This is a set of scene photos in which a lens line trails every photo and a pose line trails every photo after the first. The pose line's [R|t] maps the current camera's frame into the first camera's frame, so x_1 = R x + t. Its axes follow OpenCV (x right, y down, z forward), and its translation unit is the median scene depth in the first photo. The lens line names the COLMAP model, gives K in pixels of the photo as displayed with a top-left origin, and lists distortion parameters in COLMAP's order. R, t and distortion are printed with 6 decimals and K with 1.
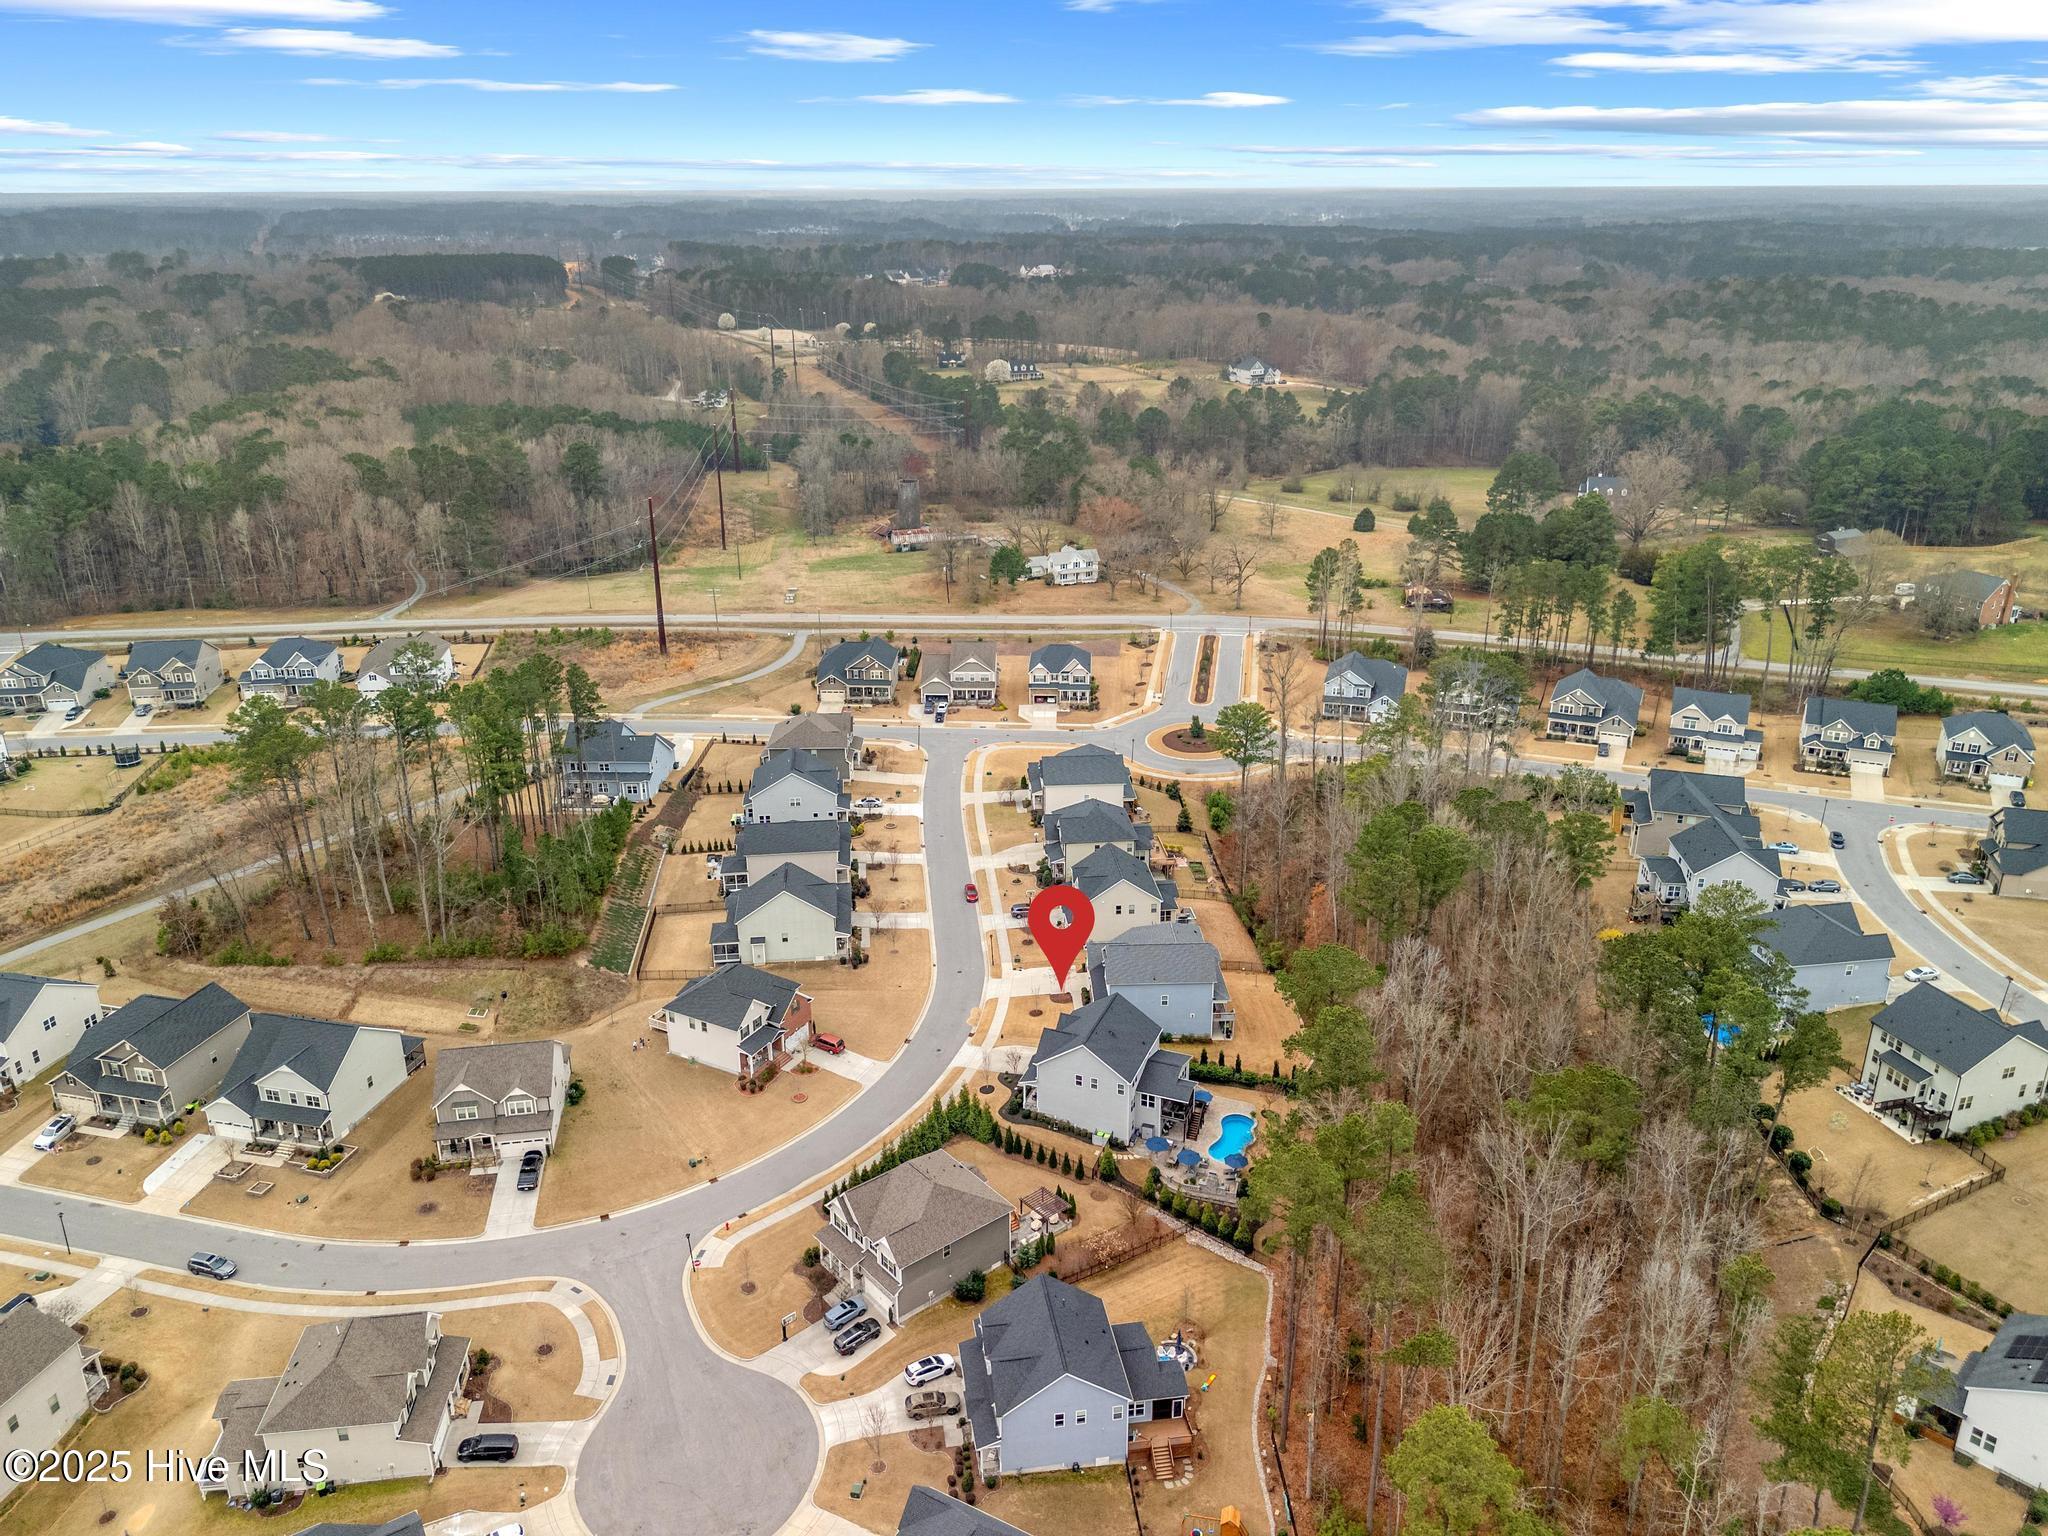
lens RADIAL K [[1494.6, 0, 1030.1], [0, 1494.6, 779.0], [0, 0, 1]] dist [0.081398, -0.089580]
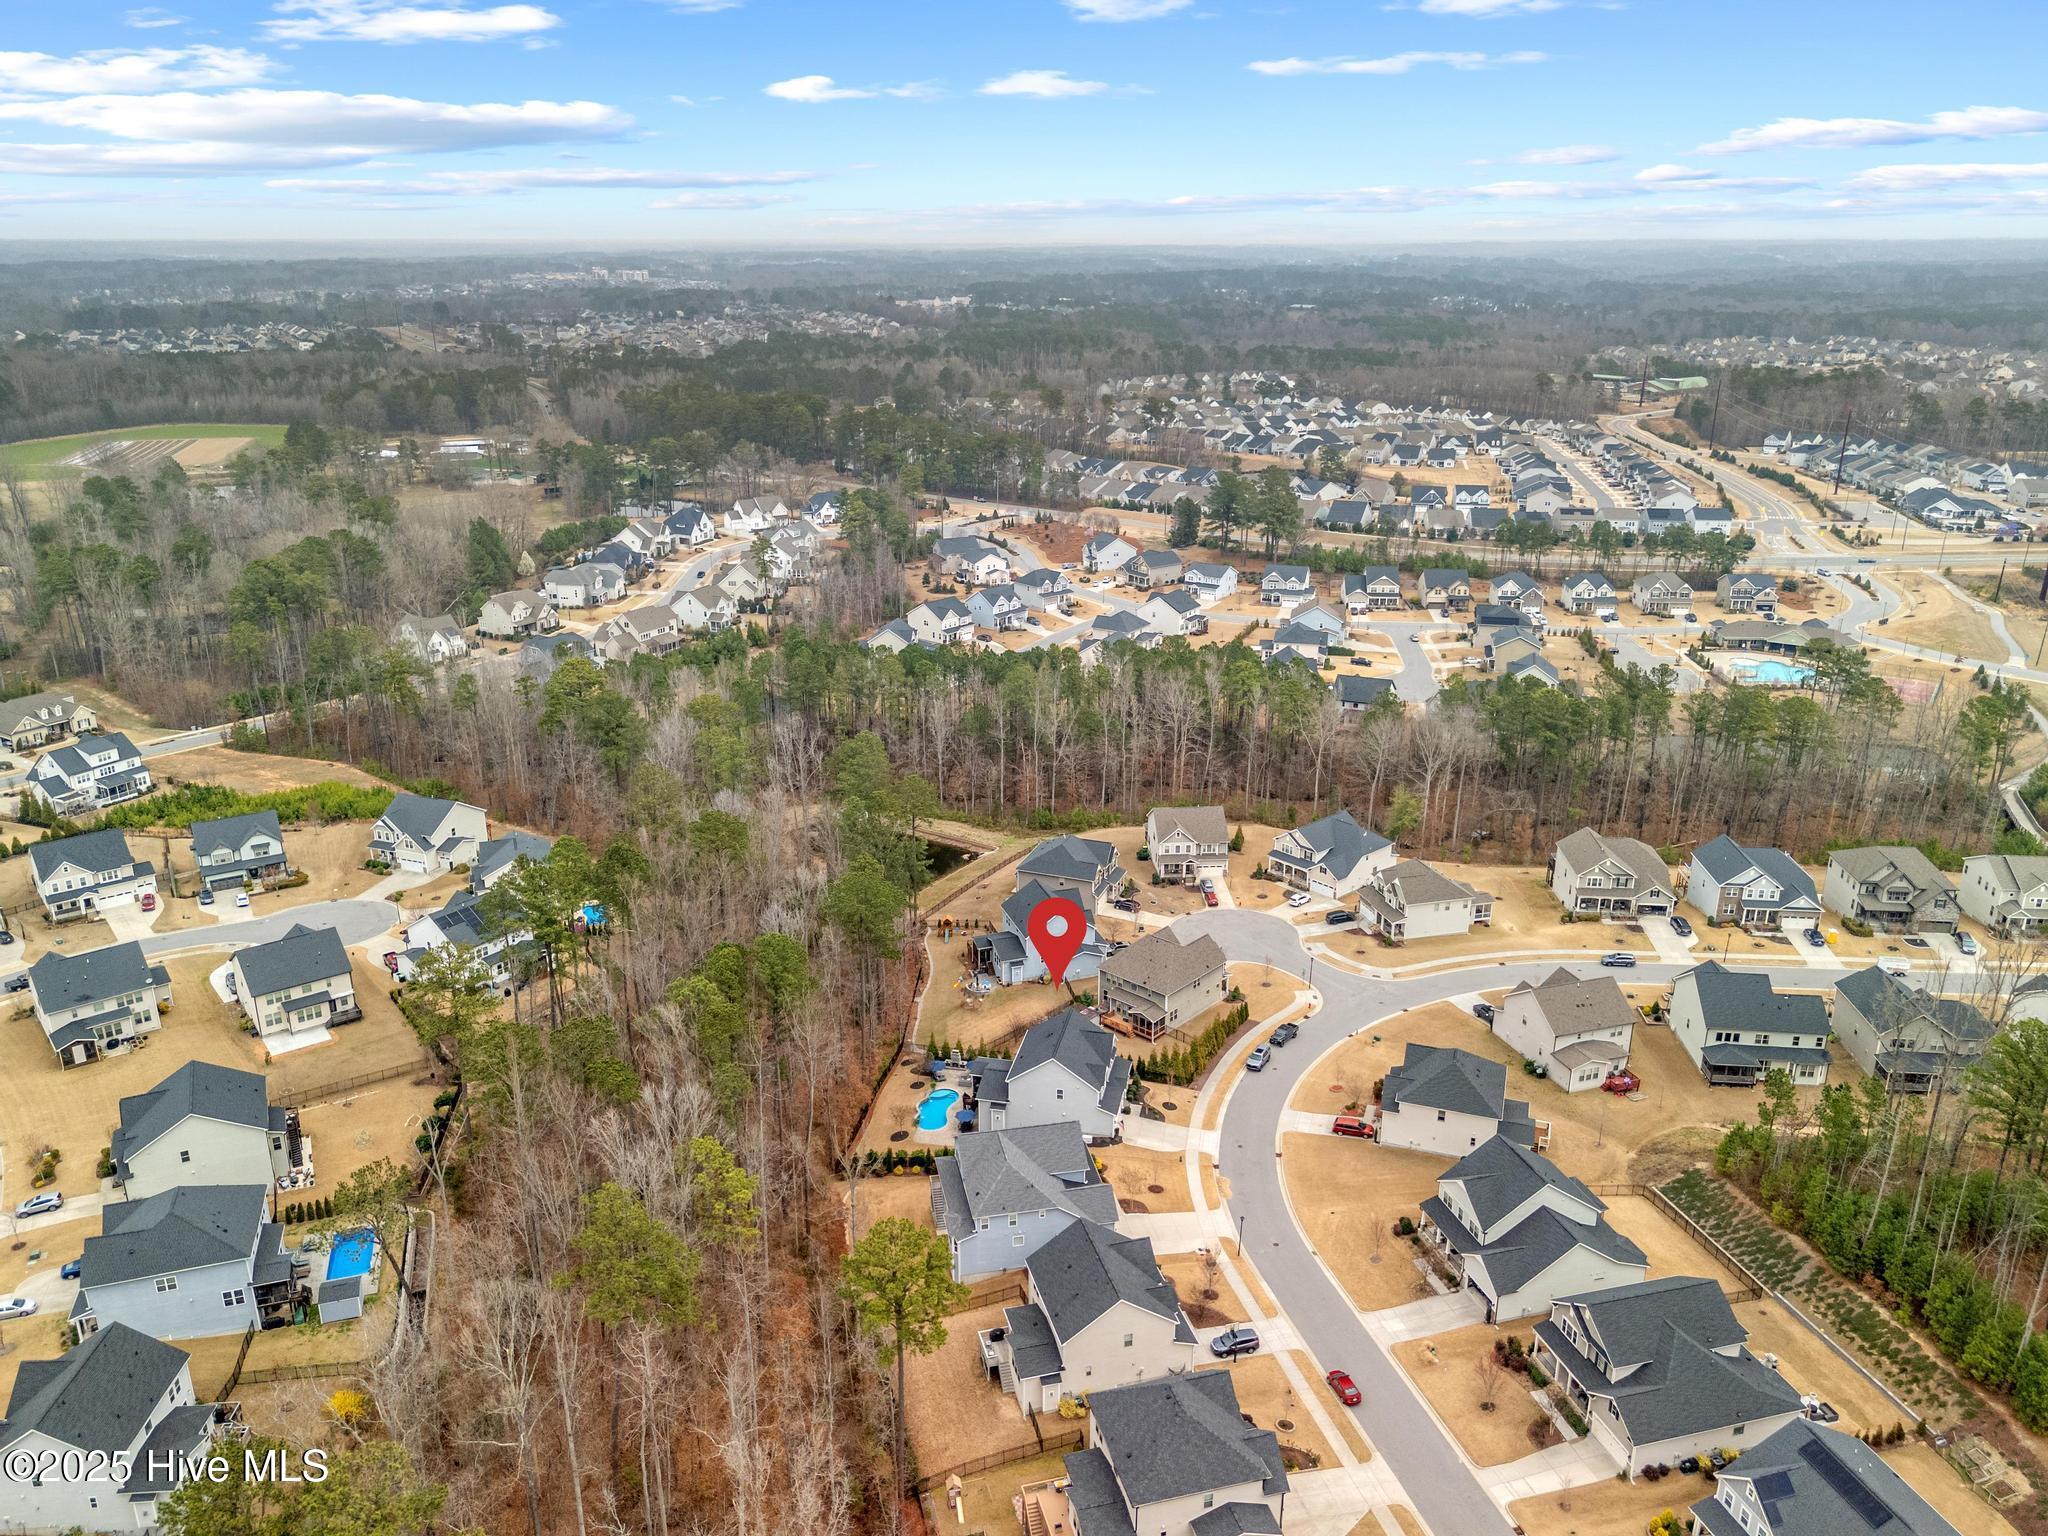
lens RADIAL K [[1503.5, 0, 1032.2], [0, 1503.5, 759.8], [0, 0, 1]] dist [0.081251, -0.096343]
pose [[-0.987355, 0.053913, -0.149073, 0.206479], [-0.056178, 0.760356, 0.647072, -0.641667], [0.148234, 0.647265, -0.747713, 1.586231]]
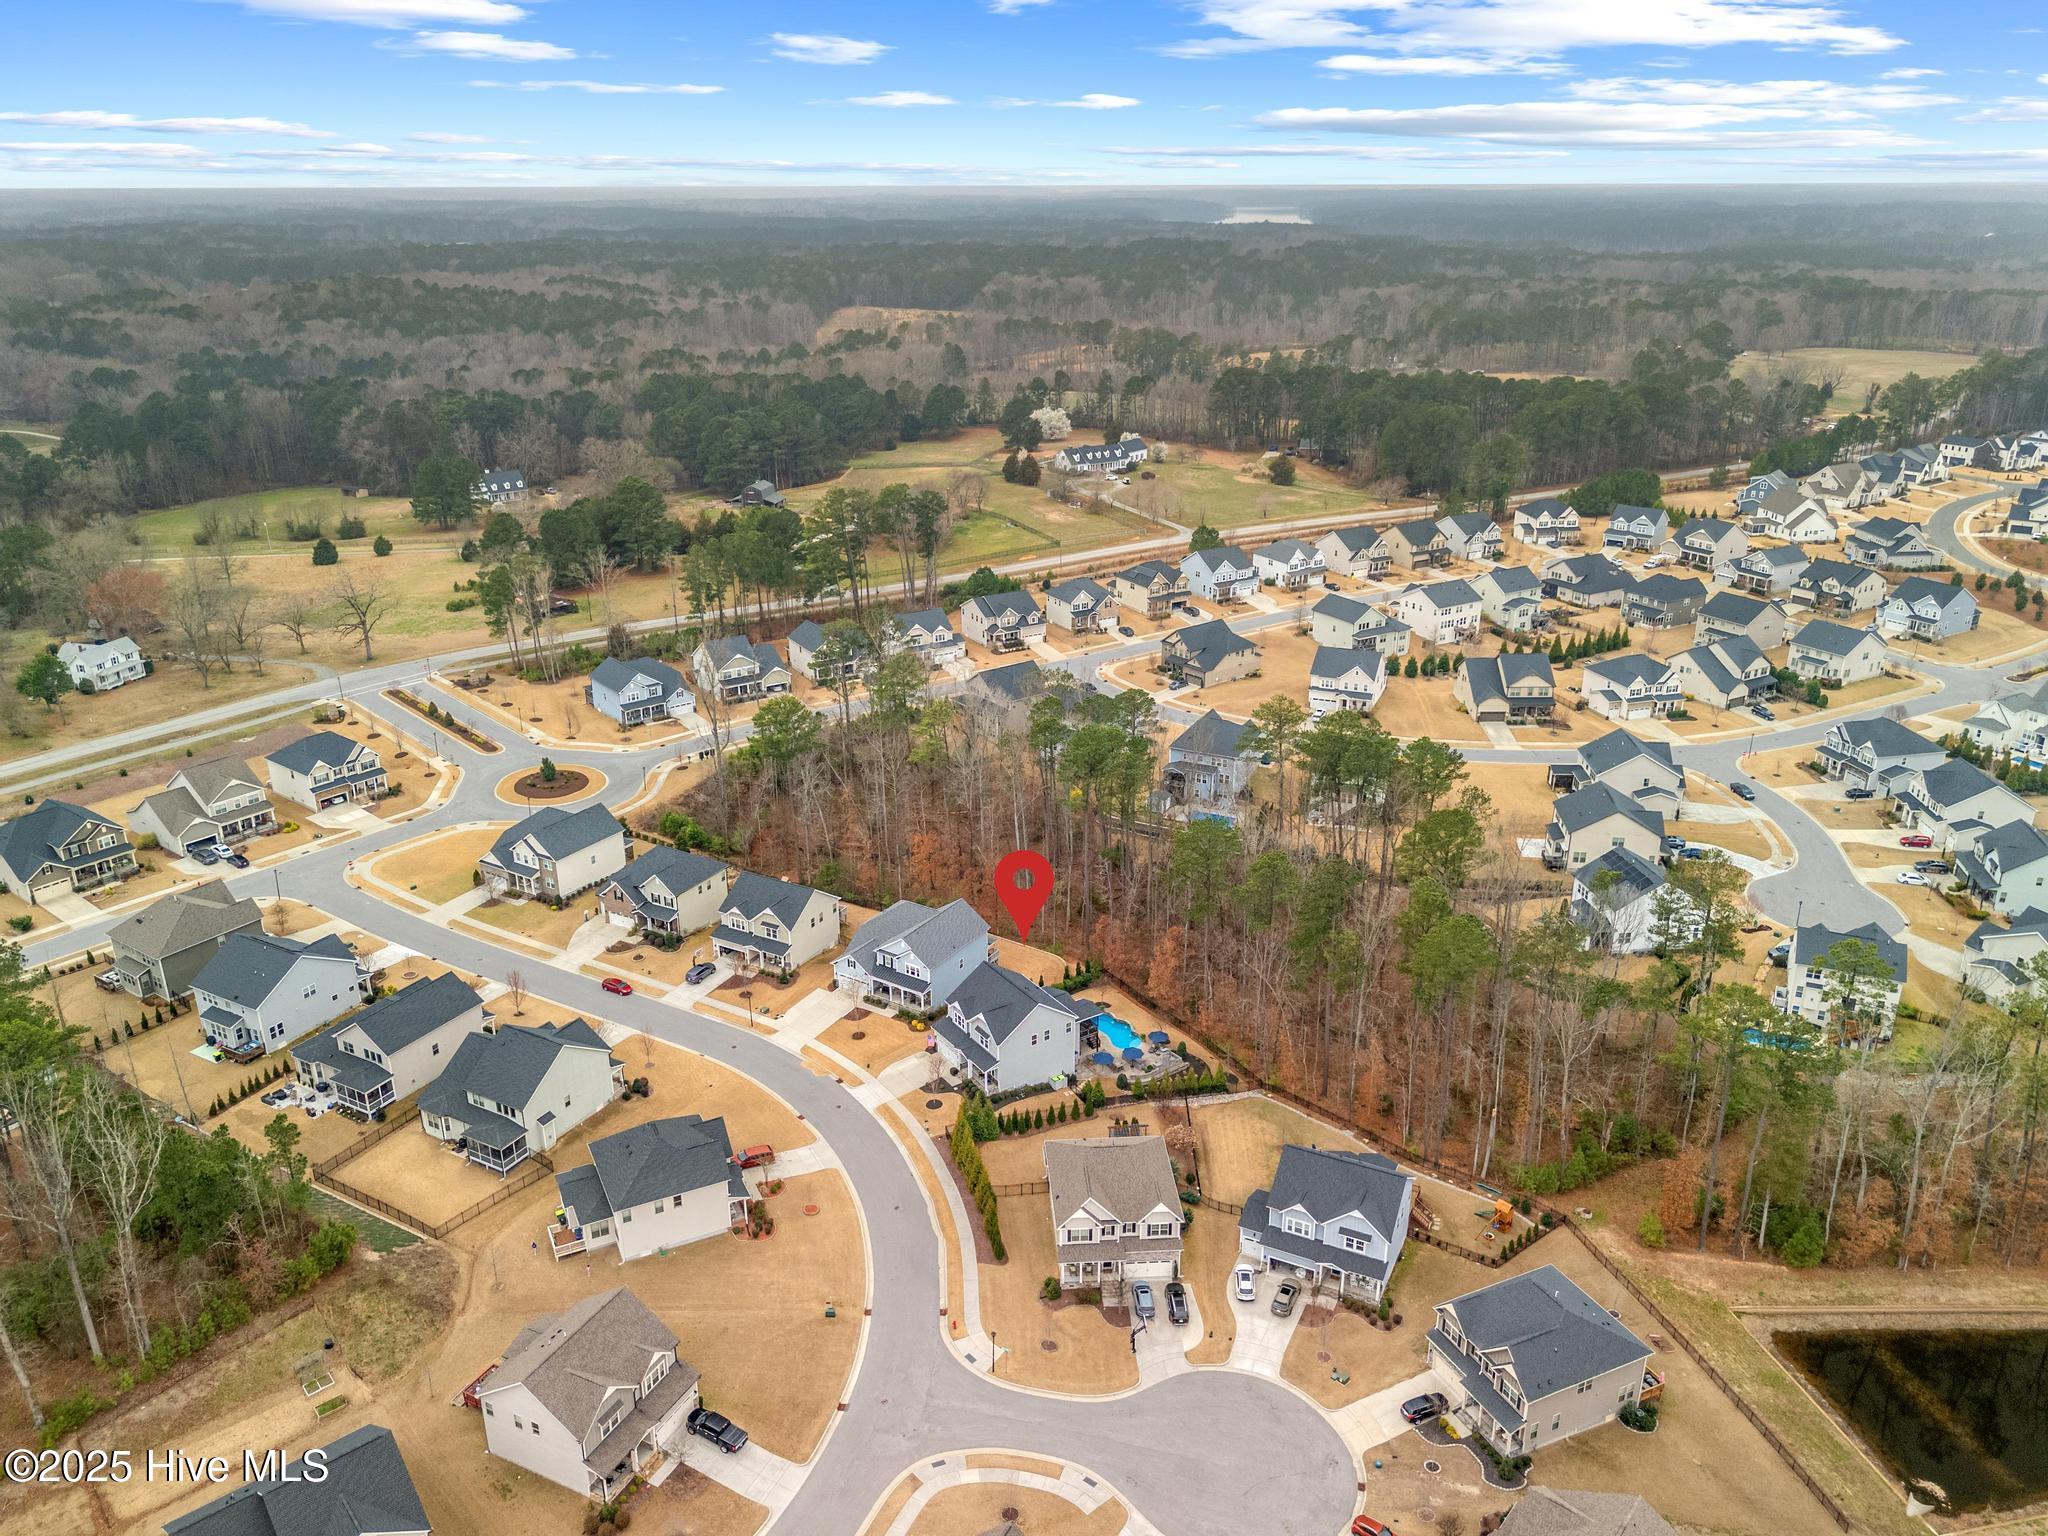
lens RADIAL K [[1503.5, 0, 1032.2], [0, 1503.5, 759.8], [0, 0, 1]] dist [0.081251, -0.096343]
pose [[0.576635, -0.291654, 0.763171, -0.668046], [0.301632, 0.944117, 0.132898, -0.116251], [-0.759283, 0.153563, 0.632383, 0.283894]]
